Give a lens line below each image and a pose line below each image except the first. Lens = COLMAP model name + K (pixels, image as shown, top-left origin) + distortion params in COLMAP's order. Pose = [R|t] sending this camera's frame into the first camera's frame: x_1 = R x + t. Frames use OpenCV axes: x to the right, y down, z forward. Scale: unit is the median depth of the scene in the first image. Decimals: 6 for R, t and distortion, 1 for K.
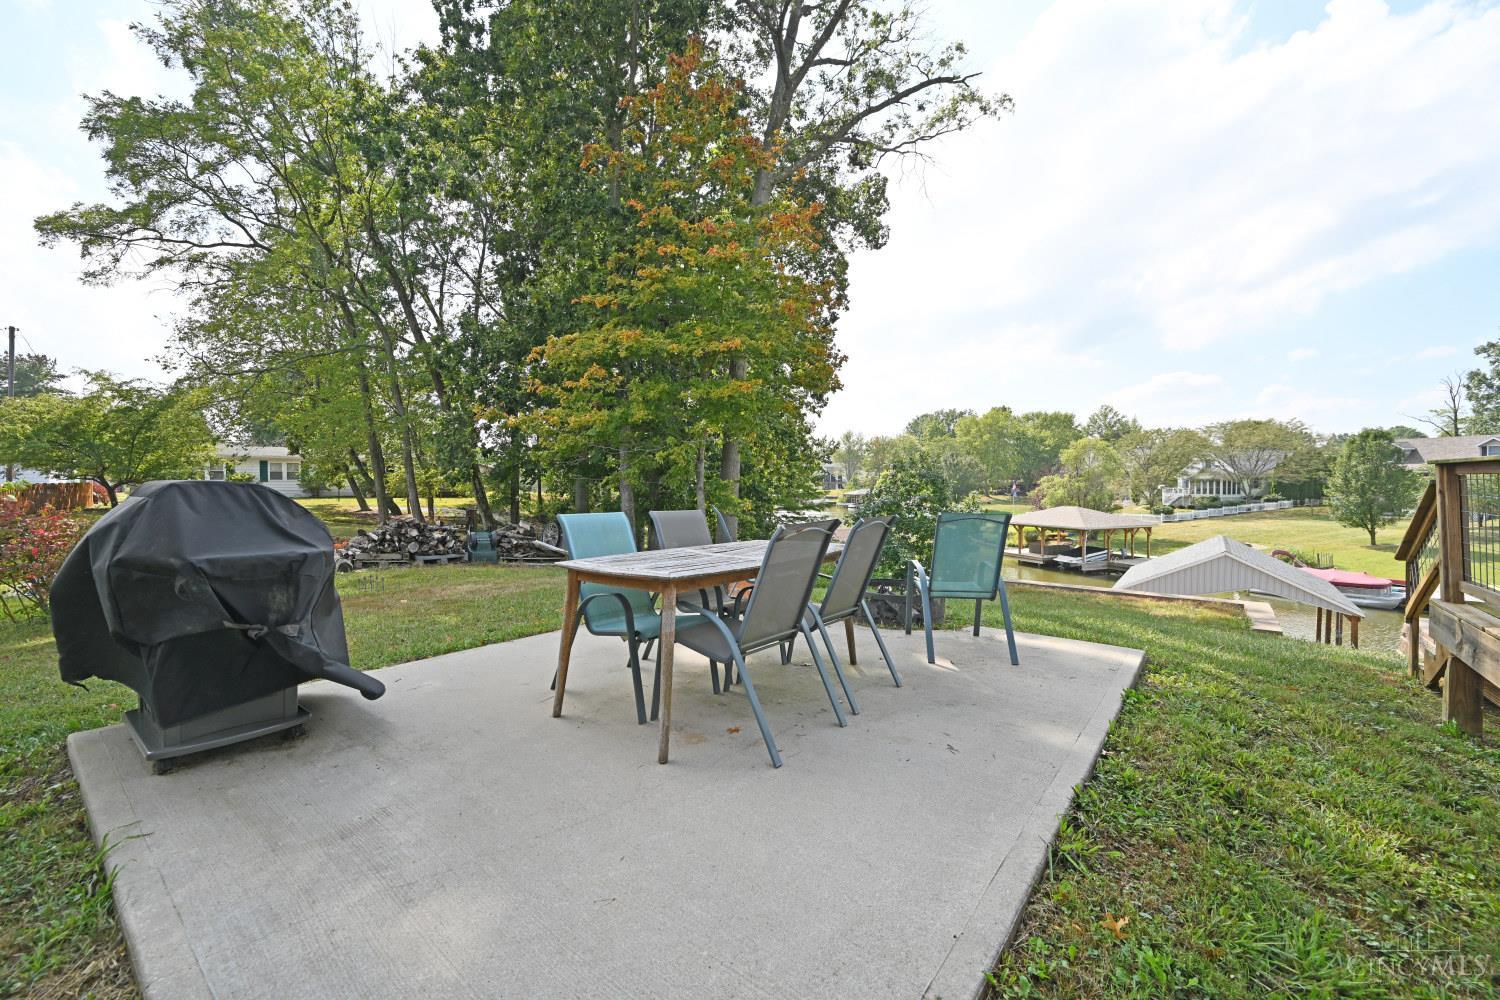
lens RADIAL K [[594.6, 0, 753.3], [0, 594.6, 490.6], [0, 0, 1]] dist [0.002499, -0.000975]
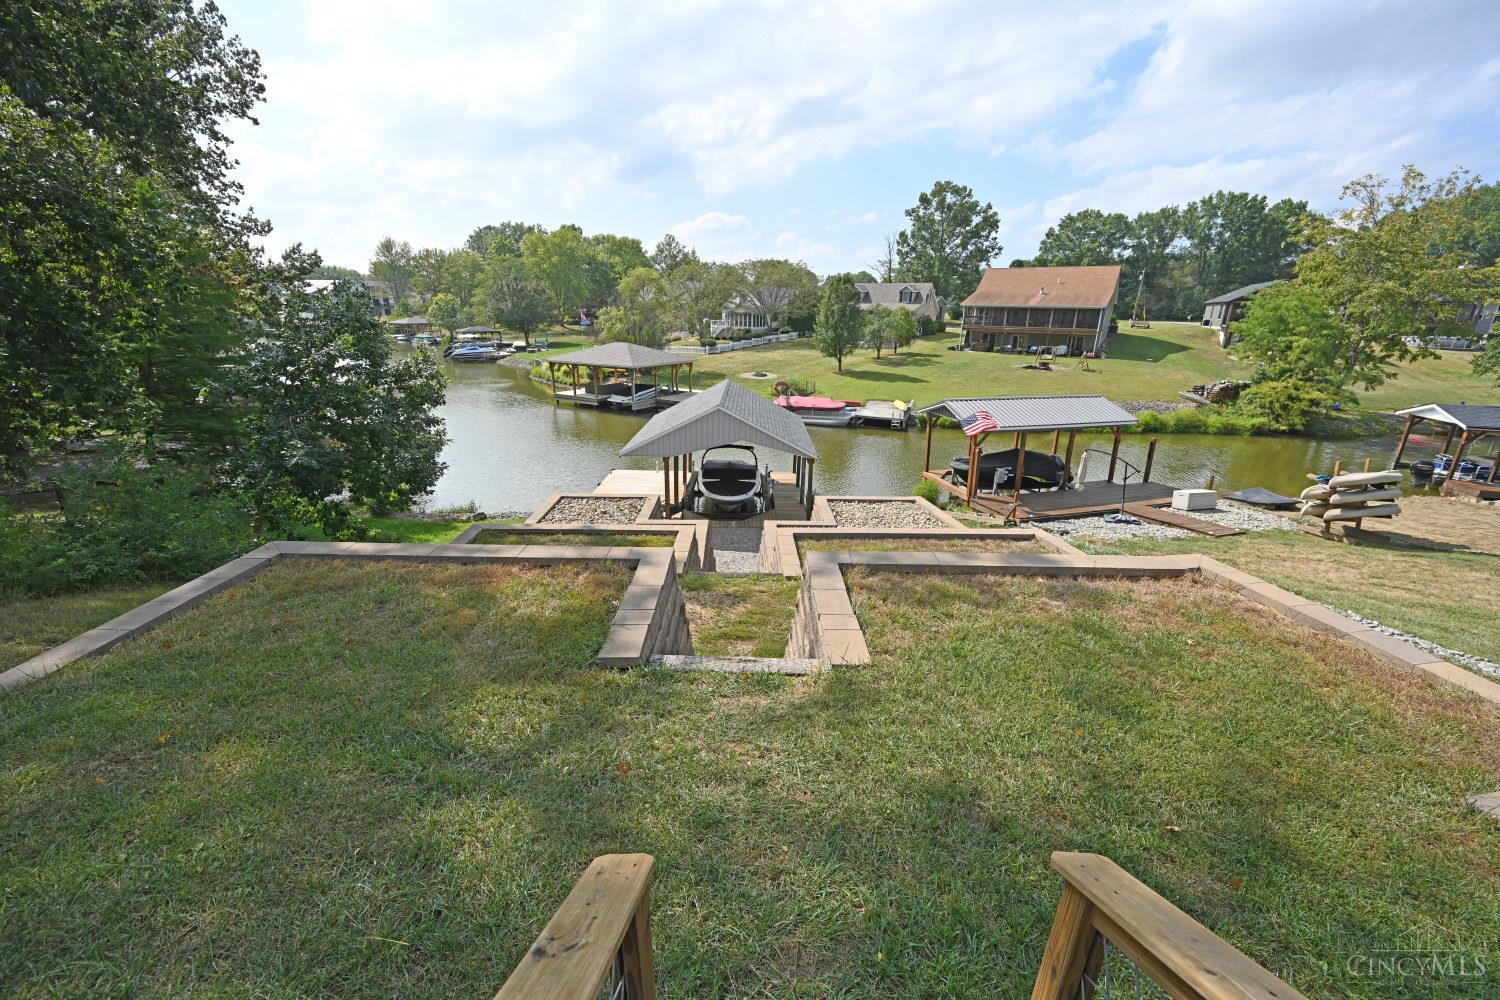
lens RADIAL K [[594.6, 0, 758.8], [0, 594.6, 495.5], [0, 0, 1]] dist [0.002499, -0.000975]
pose [[0.789807, -0.167231, 0.590117, 0.063345], [-0.009985, 0.958481, 0.284983, -0.009135], [-0.613274, -0.230974, 0.755345, 0.047821]]
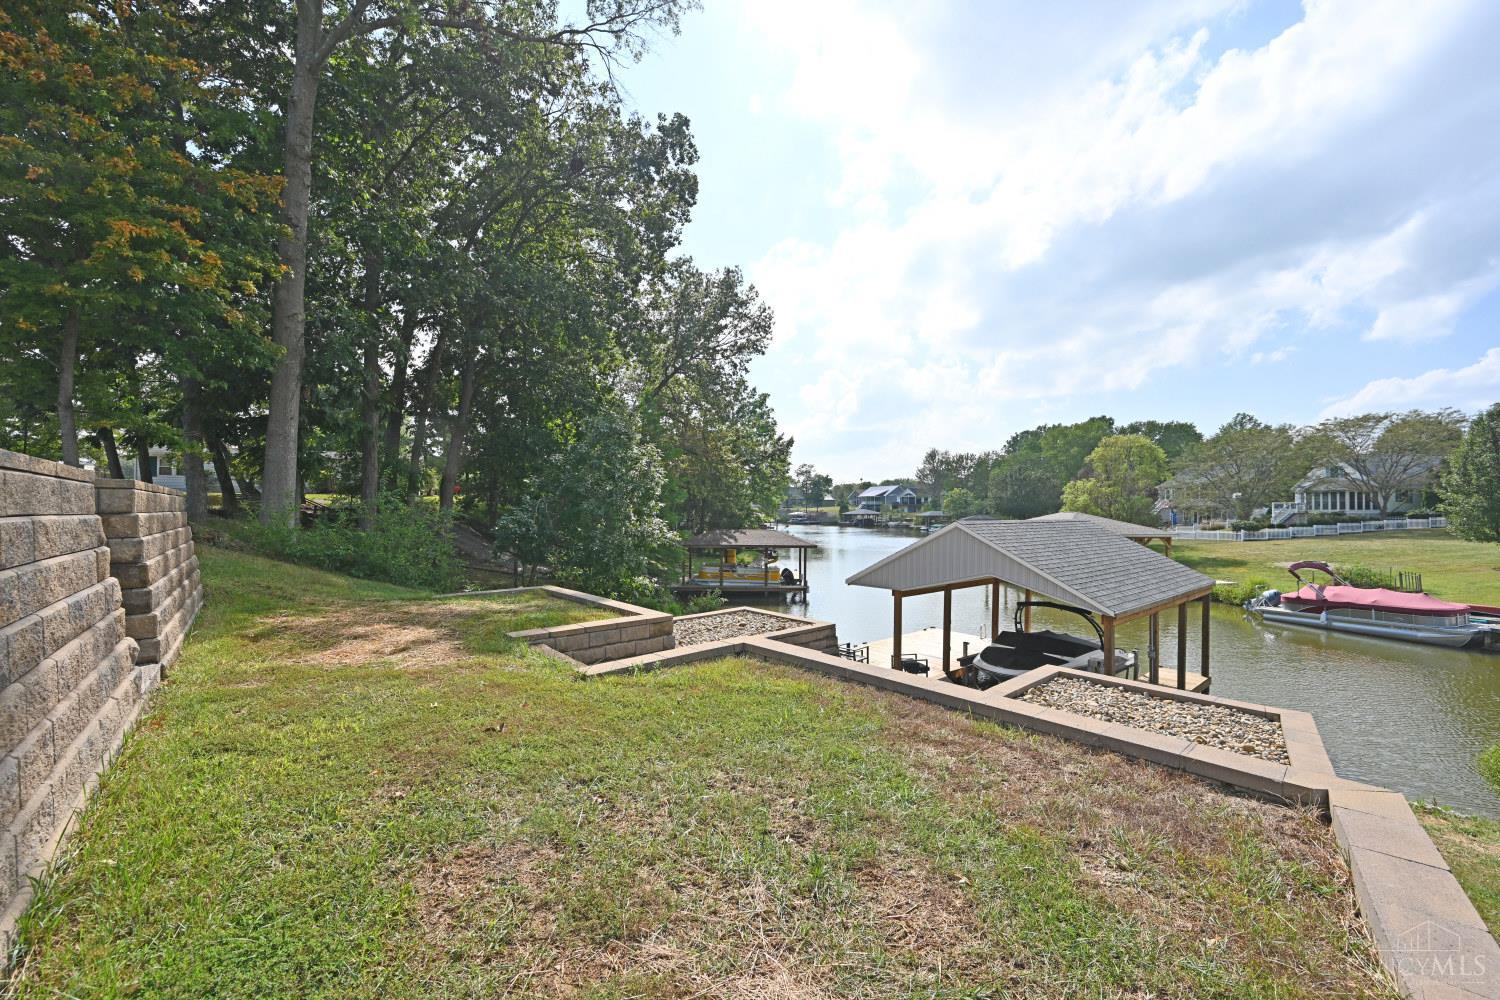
lens RADIAL K [[594.6, 0, 749.7], [0, 594.6, 499.0], [0, 0, 1]] dist [0.002499, -0.000975]
pose [[0.977772, 0.003830, -0.209638, 0.183384], [-0.010820, 0.999423, -0.032206, 0.026603], [0.209394, 0.033758, 0.977248, 0.069673]]
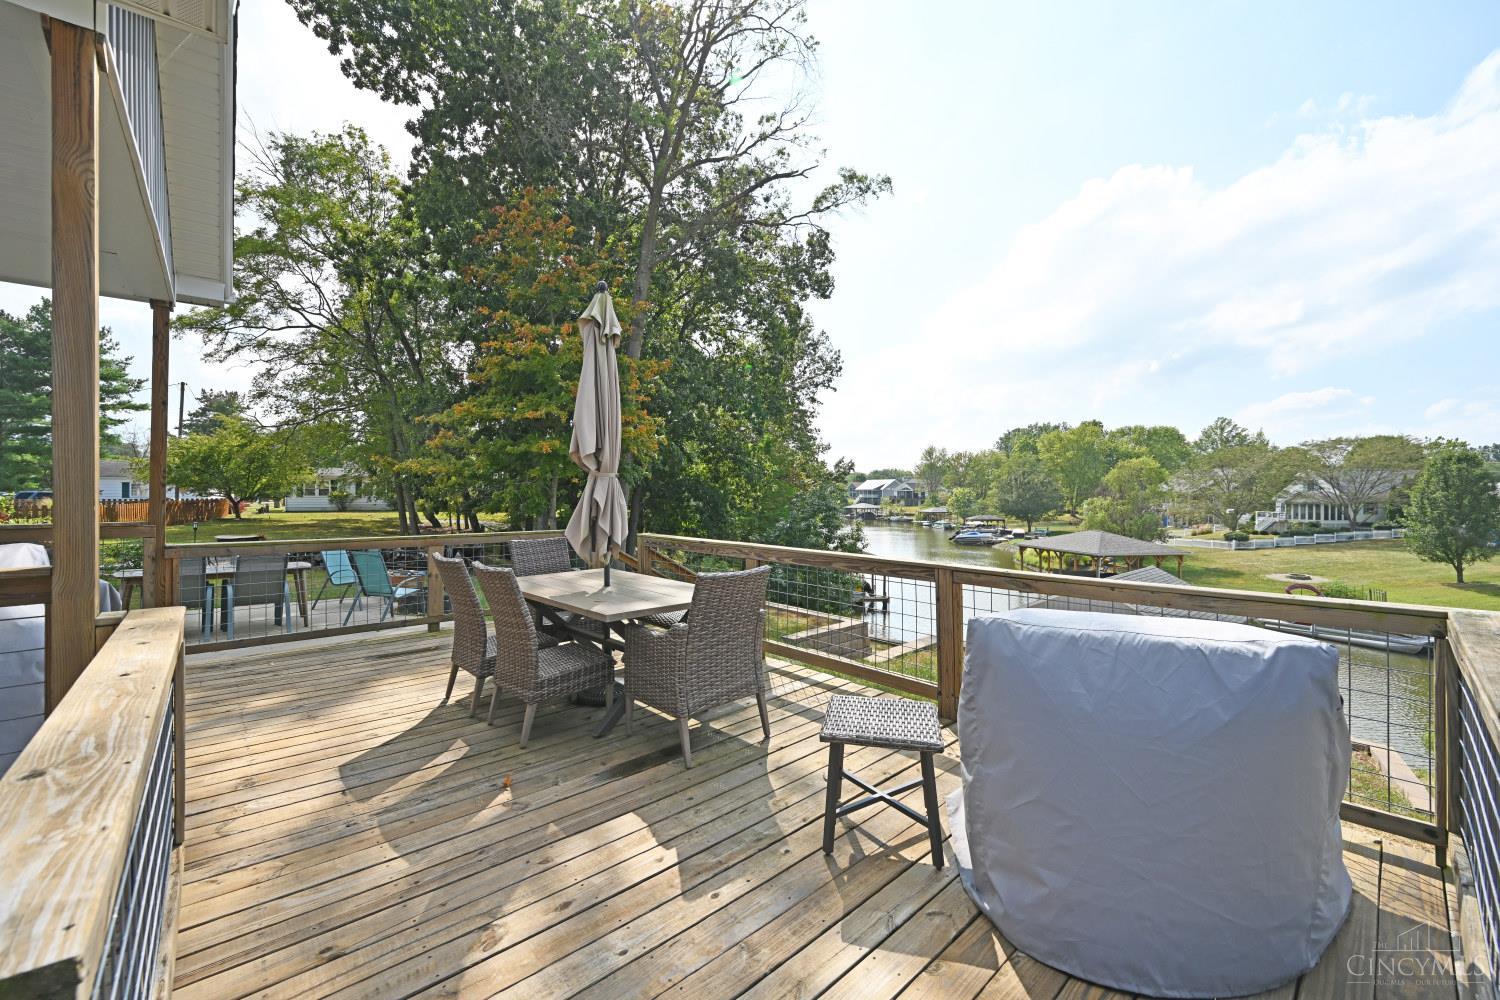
lens RADIAL K [[594.6, 0, 745.8], [0, 594.6, 487.8], [0, 0, 1]] dist [0.002499, -0.000975]
pose [[0.982953, 0.009413, -0.183617, 0.101361], [-0.014432, 0.999557, -0.026019, -0.006578], [0.183291, 0.028225, 0.982653, -0.037749]]
